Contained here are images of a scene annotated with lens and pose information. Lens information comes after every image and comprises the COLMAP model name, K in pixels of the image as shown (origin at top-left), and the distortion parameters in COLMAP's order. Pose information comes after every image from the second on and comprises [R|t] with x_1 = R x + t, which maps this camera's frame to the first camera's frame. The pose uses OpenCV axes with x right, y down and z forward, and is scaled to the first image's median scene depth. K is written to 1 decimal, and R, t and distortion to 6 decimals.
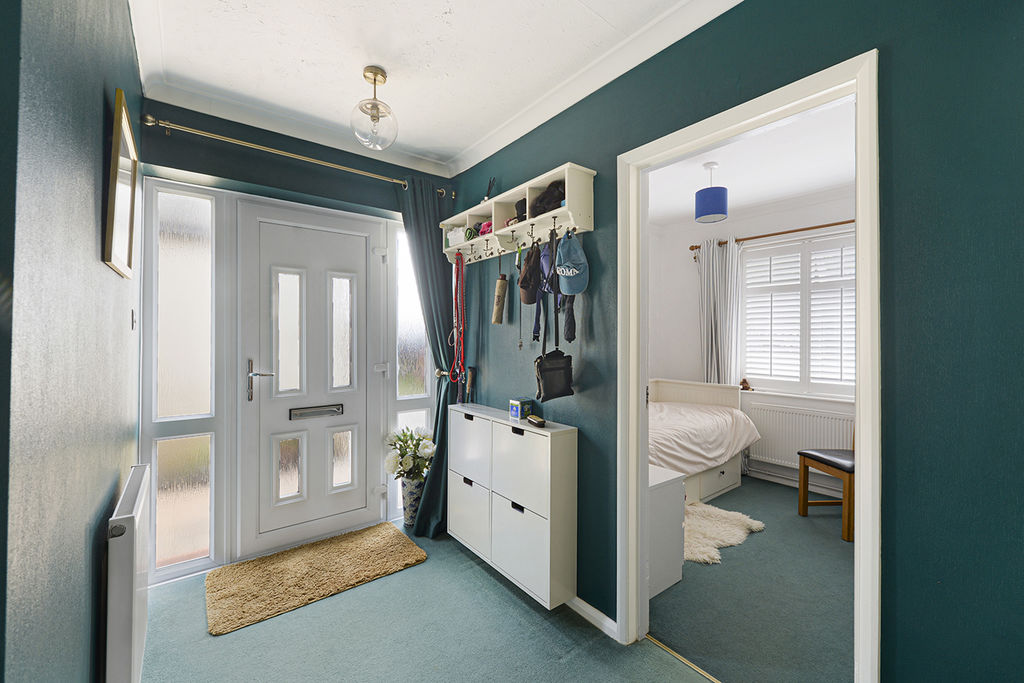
lens RADIAL K [[423.5, 0, 520.2], [0, 423.5, 340.4], [0, 0, 1]] dist [-0.000373, -0.000067]
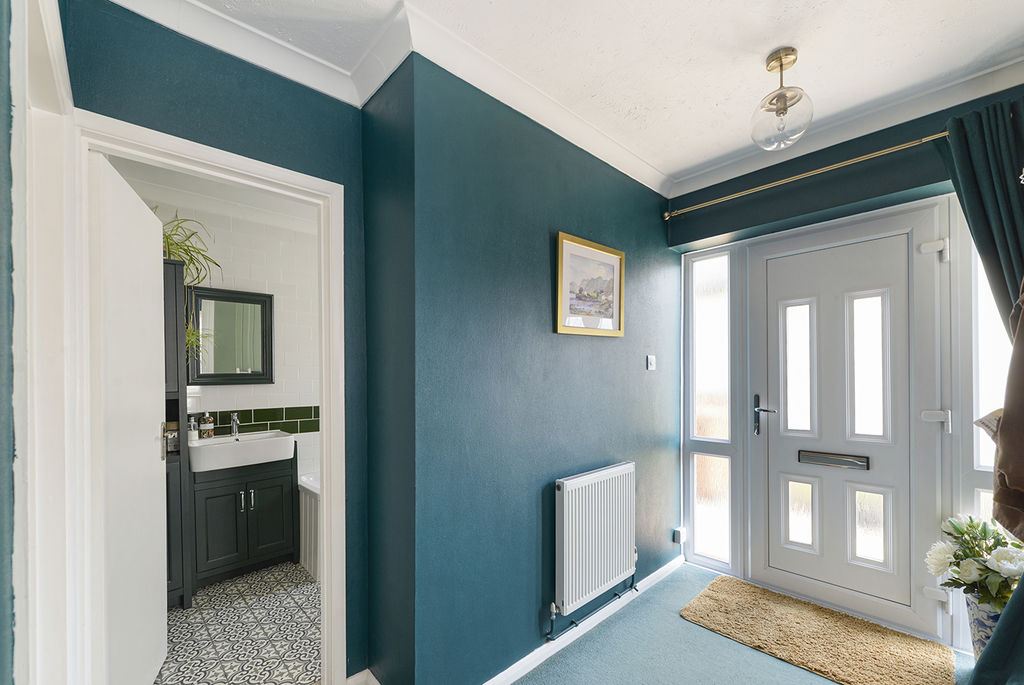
lens RADIAL K [[418.5, 0, 510.4], [0, 418.5, 379.0], [0, 0, 1]] dist [-0.000353, -0.000190]
pose [[0.076661, 0.005449, -0.997042, 0.333395], [0.005469, 0.999968, 0.005885, -0.003754], [0.997042, -0.005904, 0.076628, 0.302056]]
